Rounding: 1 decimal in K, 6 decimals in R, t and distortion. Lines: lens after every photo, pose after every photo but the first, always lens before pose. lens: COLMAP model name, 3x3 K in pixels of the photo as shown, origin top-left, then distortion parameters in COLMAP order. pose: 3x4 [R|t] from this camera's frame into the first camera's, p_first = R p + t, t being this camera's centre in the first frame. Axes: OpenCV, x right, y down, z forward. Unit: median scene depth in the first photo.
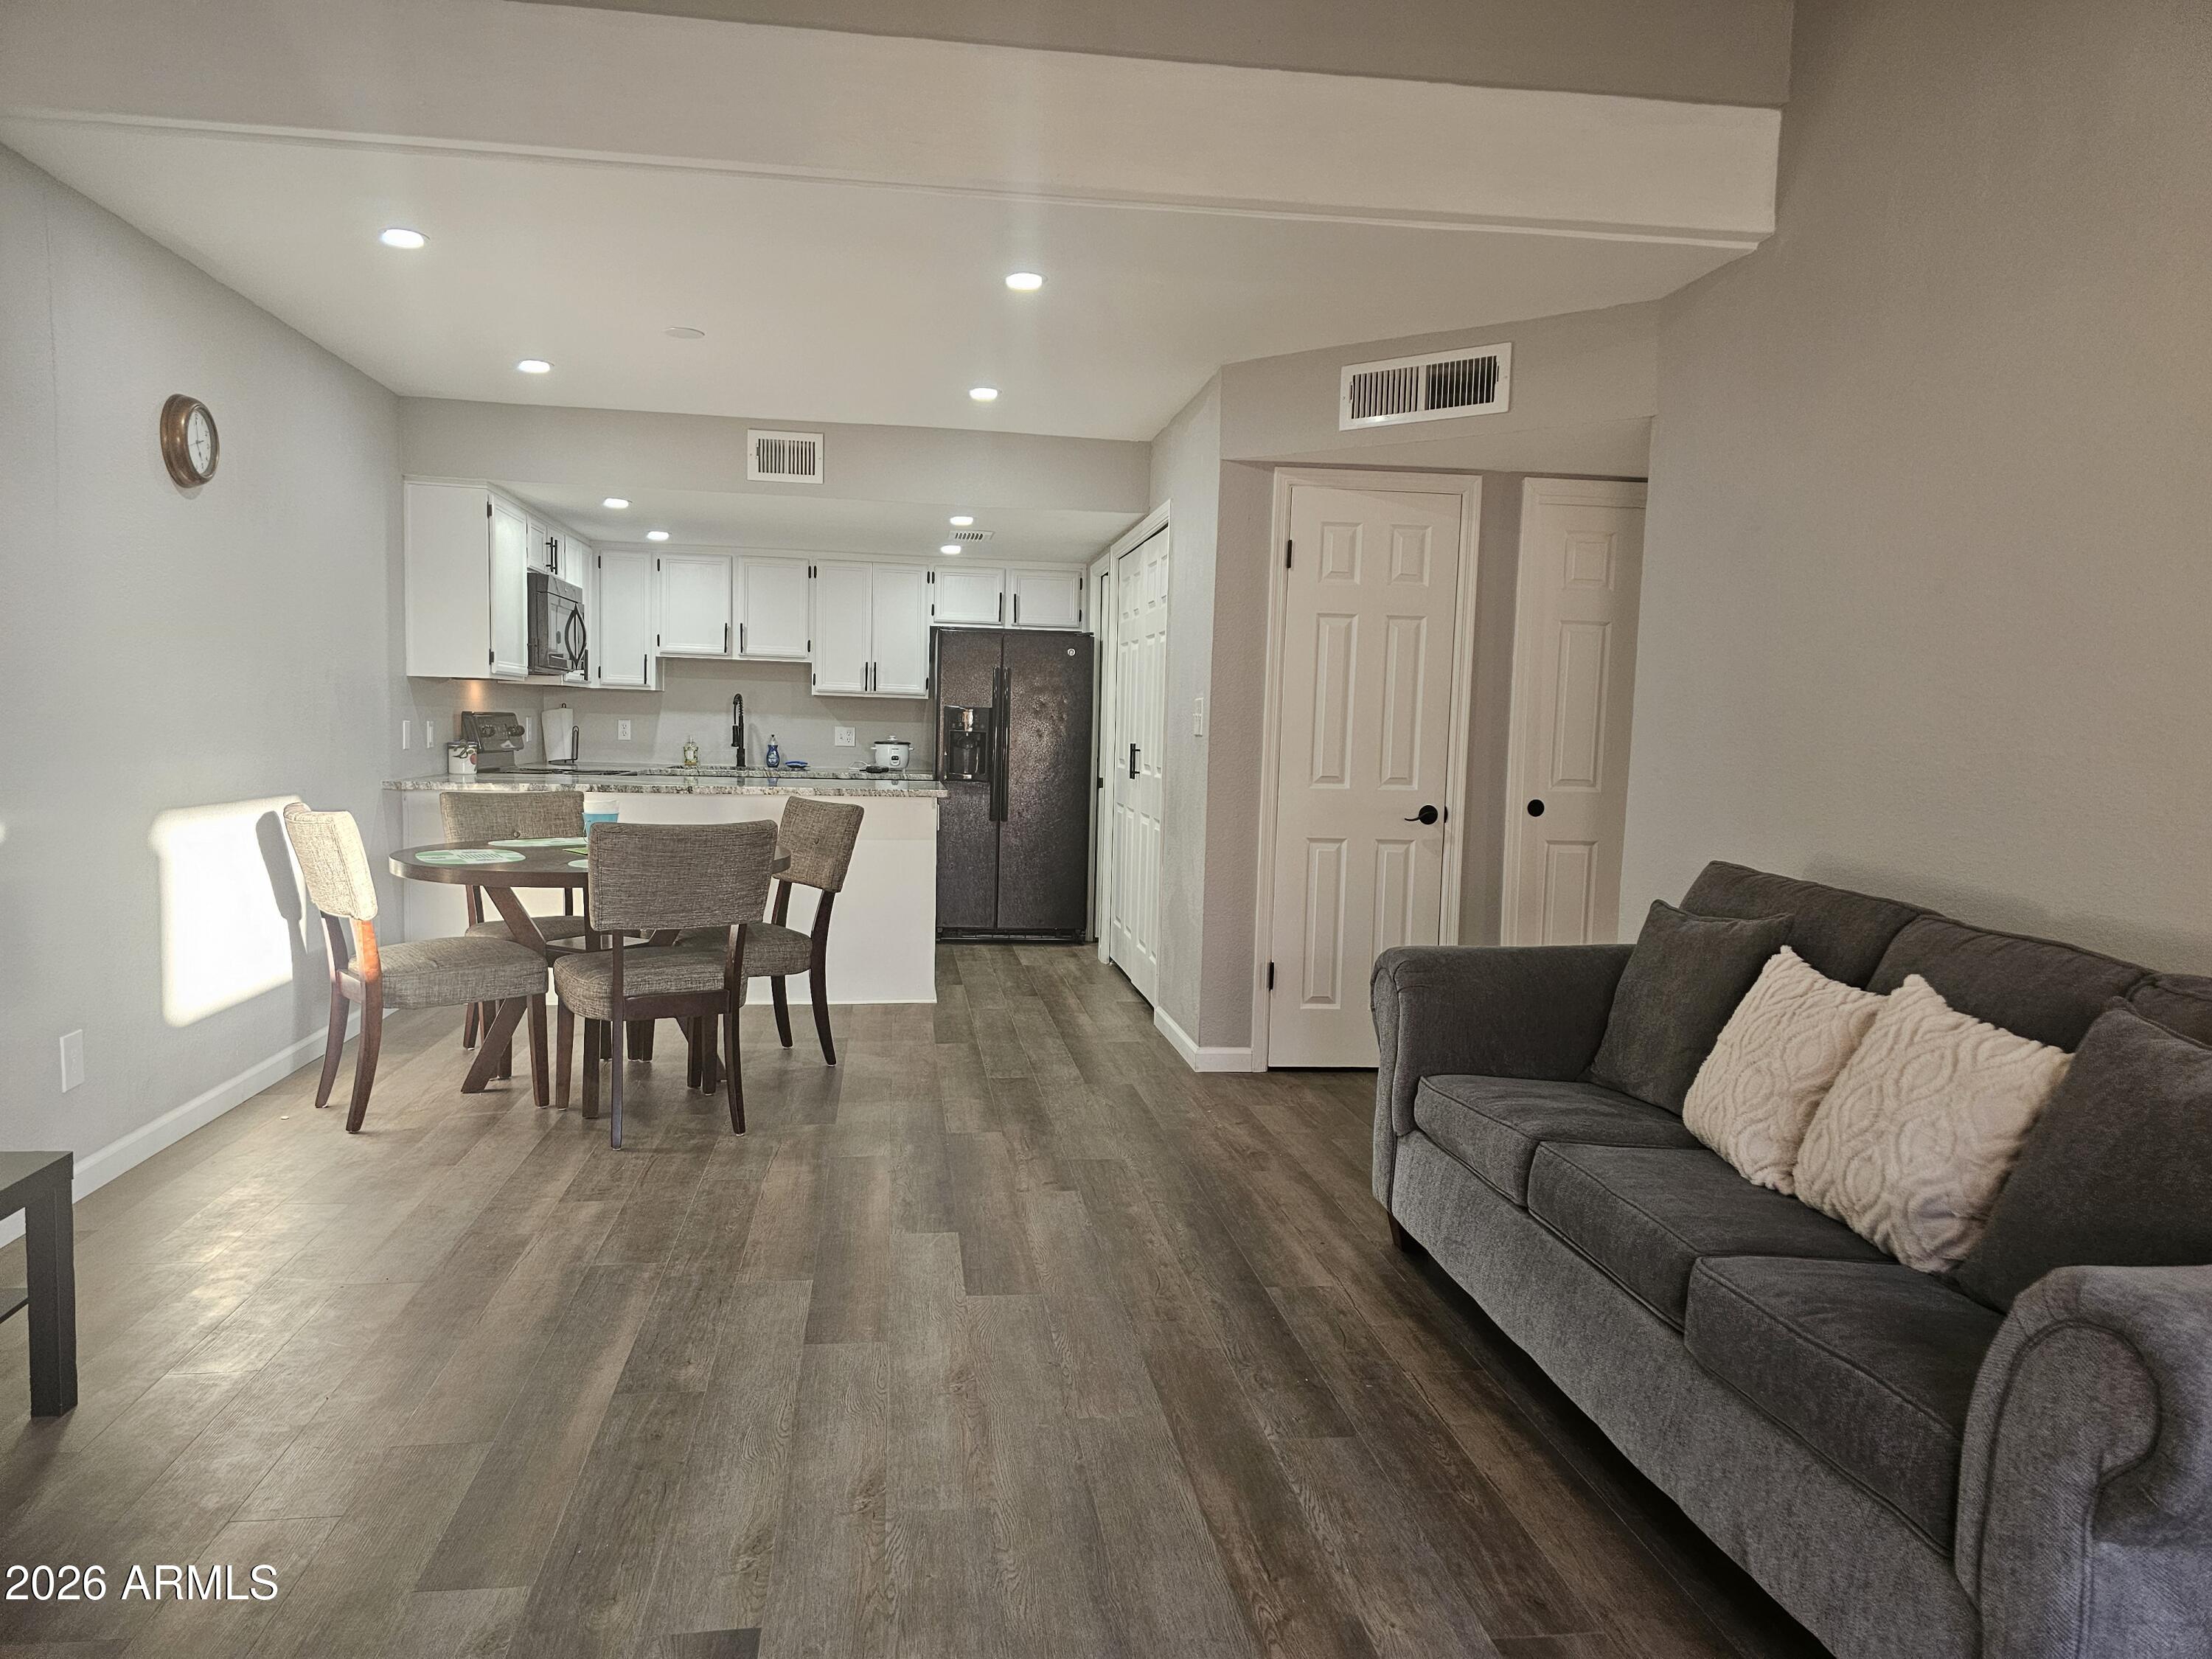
lens RADIAL K [[1478.4, 0, 1099.9], [0, 1478.4, 837.6], [0, 0, 1]] dist [0.078684, -0.087250]
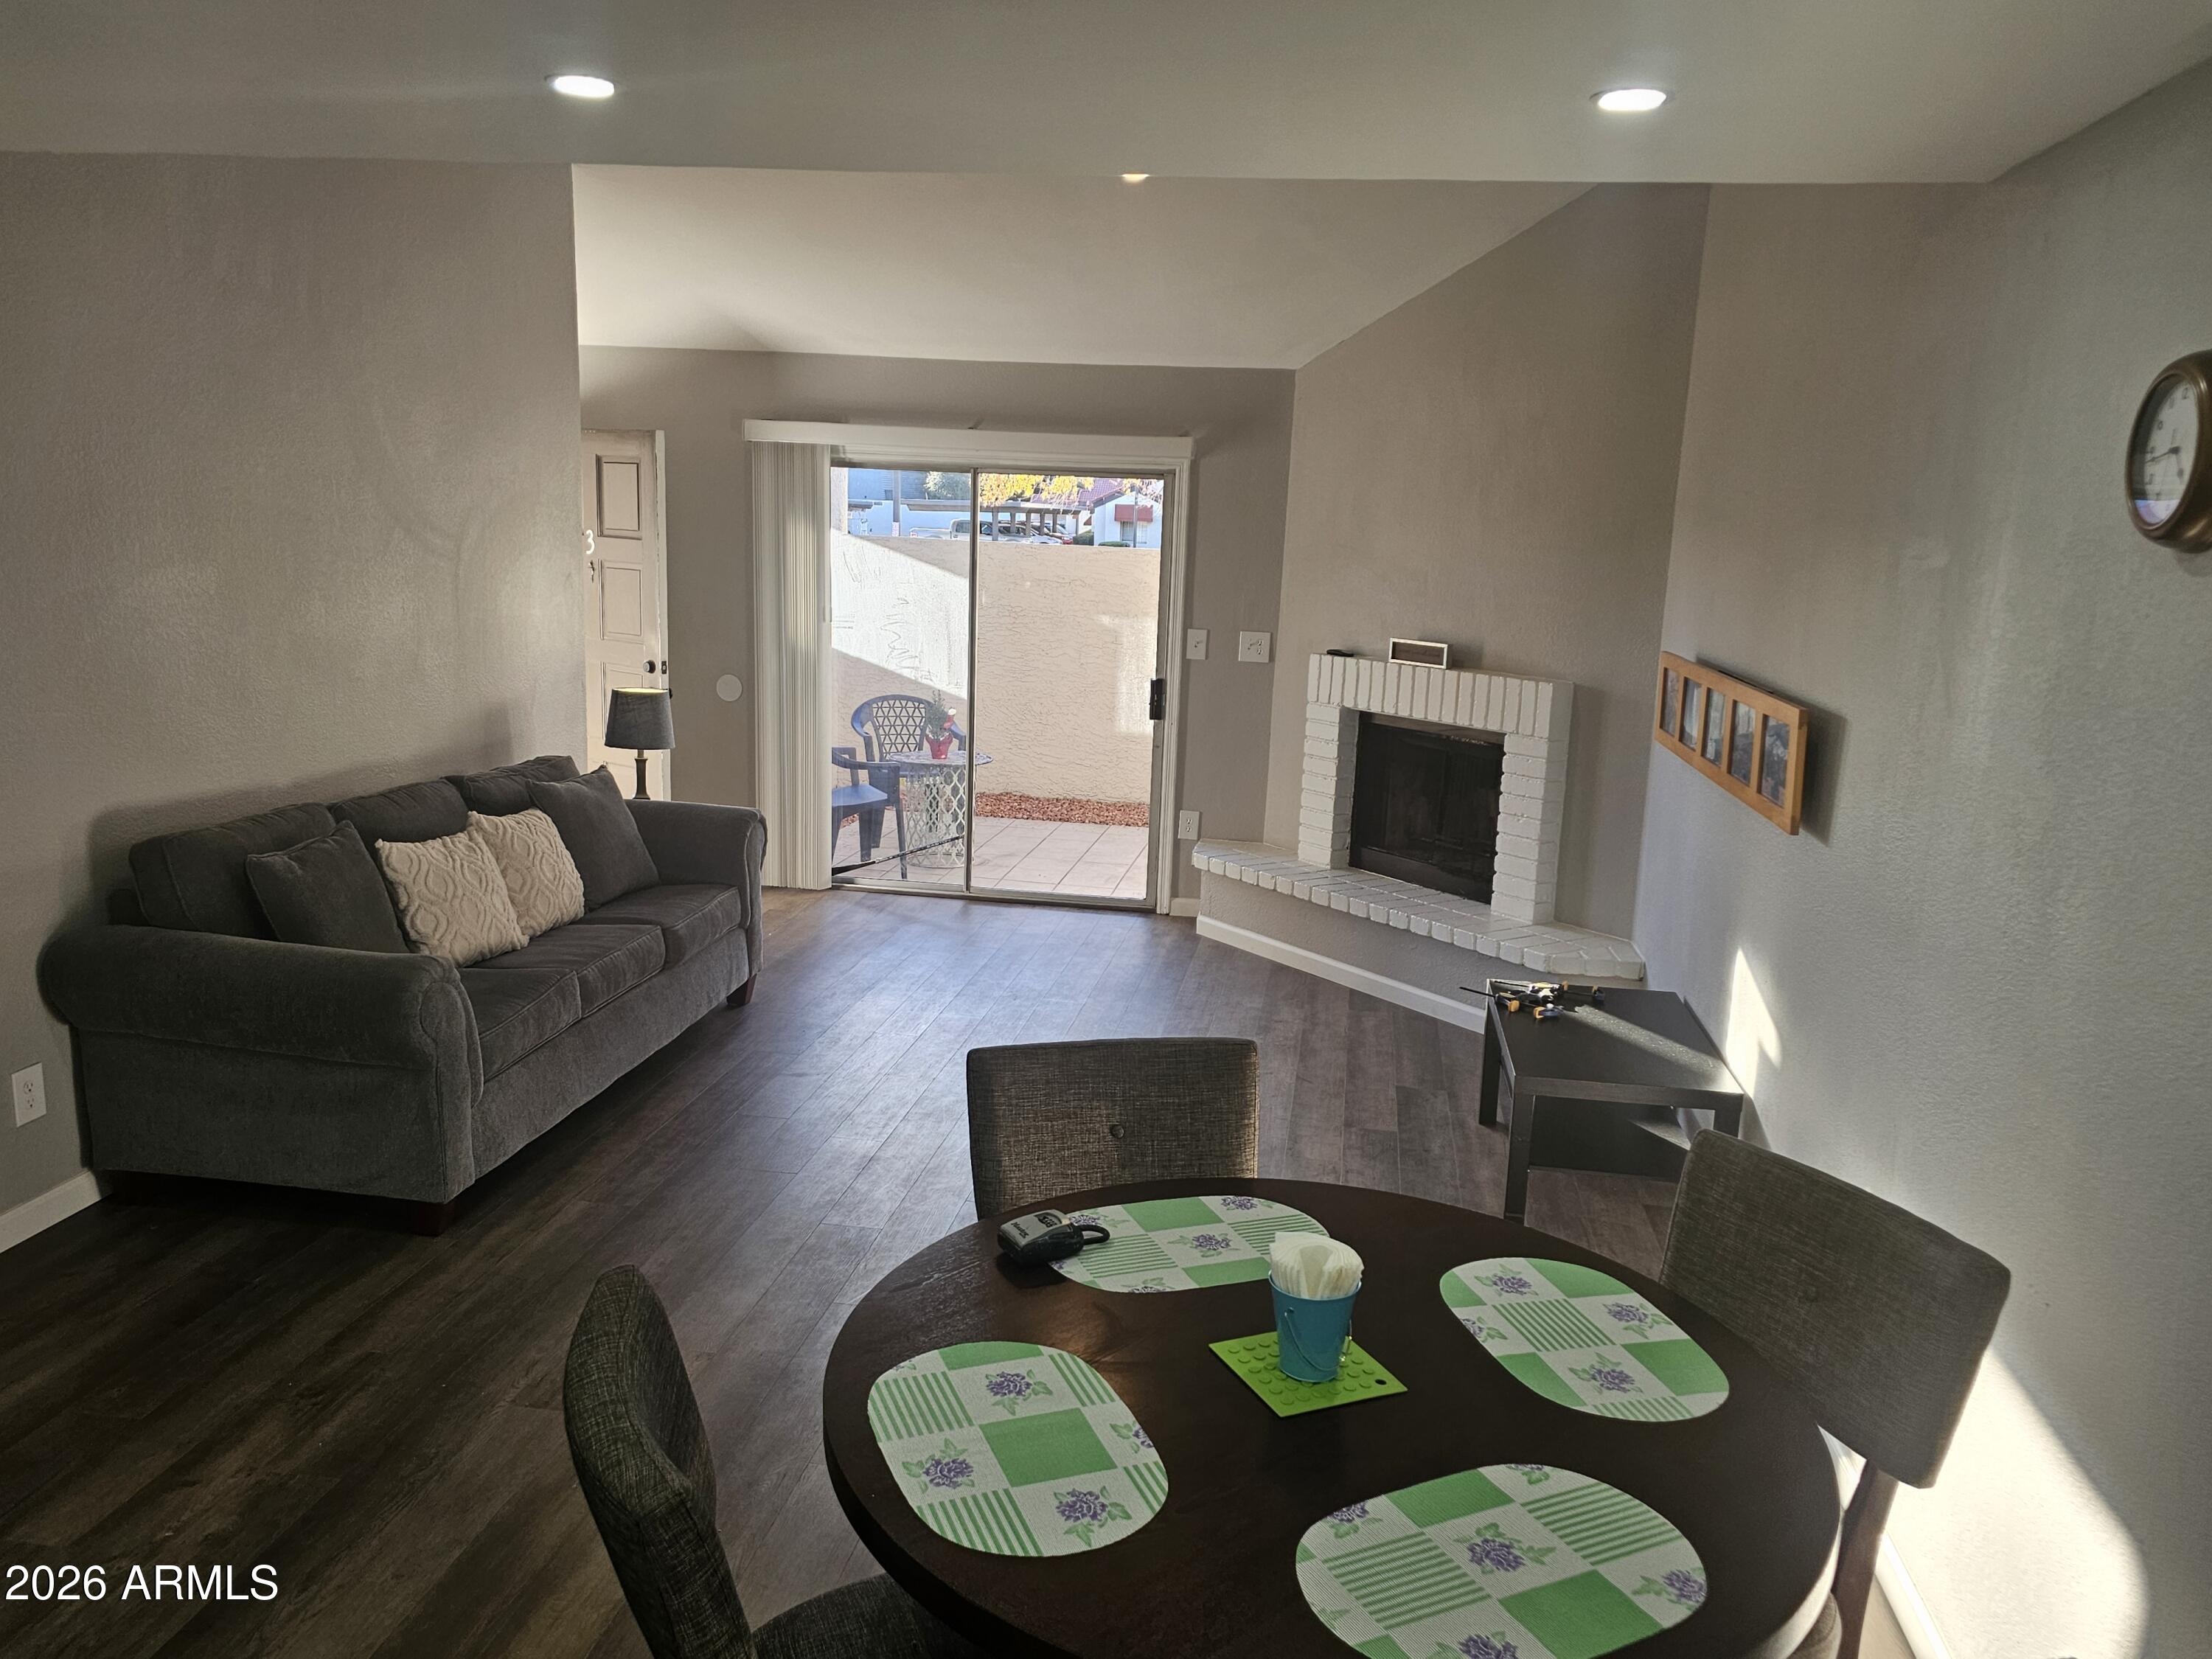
lens RADIAL K [[1655.5, 0, 1104.7], [0, 1655.5, 822.4], [0, 0, 1]] dist [0.106605, -0.122035]
pose [[-0.955252, -0.109313, 0.274852, -0.431783], [-0.034020, 0.963642, 0.265021, -0.264885], [-0.293830, 0.243811, -0.924240, 1.529835]]
